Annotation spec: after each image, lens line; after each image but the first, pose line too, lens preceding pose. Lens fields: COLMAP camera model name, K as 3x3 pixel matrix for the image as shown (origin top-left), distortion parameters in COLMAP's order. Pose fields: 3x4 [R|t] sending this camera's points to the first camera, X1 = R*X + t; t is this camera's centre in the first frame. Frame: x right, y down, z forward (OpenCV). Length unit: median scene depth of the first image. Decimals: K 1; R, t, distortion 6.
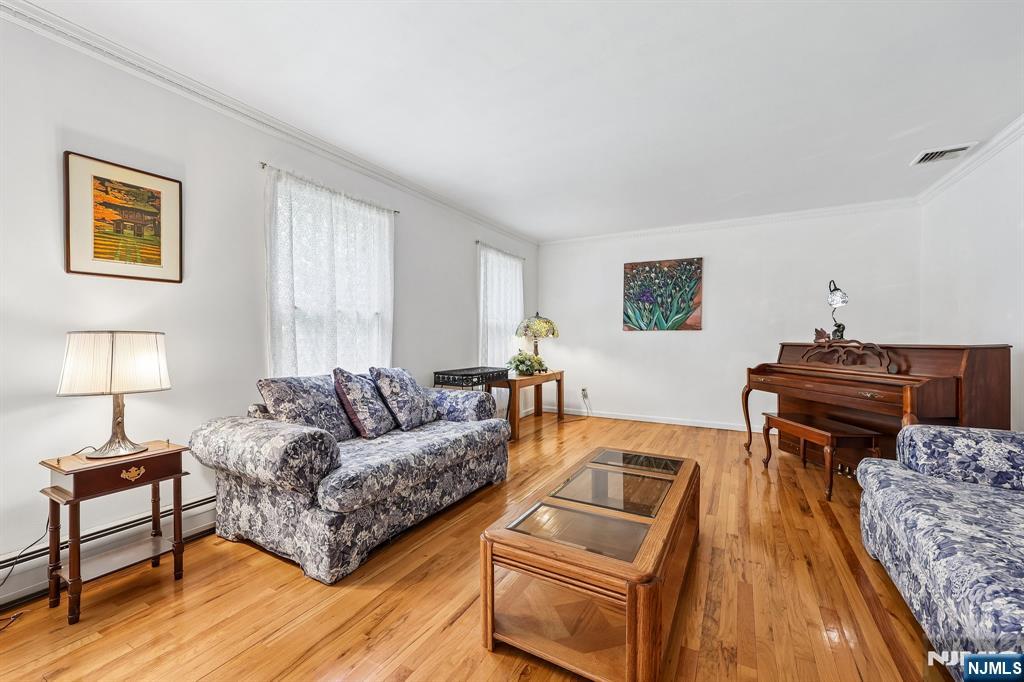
lens RADIAL K [[409.1, 0, 512.3], [0, 409.1, 338.9], [0, 0, 1]] dist [-0.000259, 0.000001]
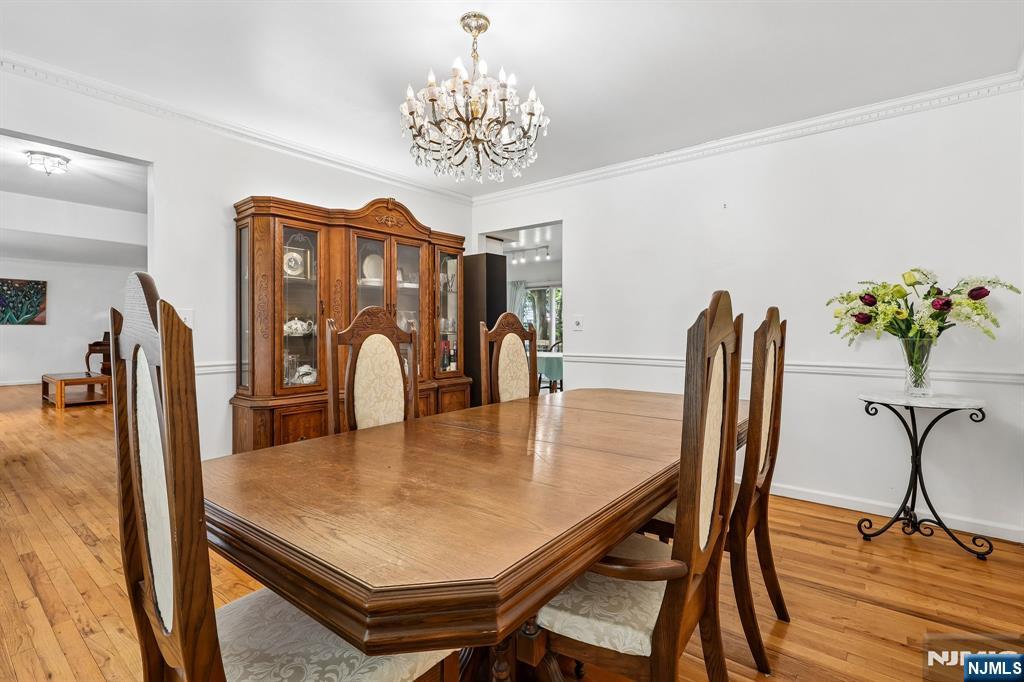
lens RADIAL K [[472.1, 0, 512.6], [0, 472.1, 334.0], [0, 0, 1]] dist [0.002089, -0.000755]
pose [[0.156462, -0.011223, 0.987620, -1.138405], [0.002667, 0.999937, 0.010941, 0.000232], [-0.987680, 0.000922, 0.156482, -1.175027]]
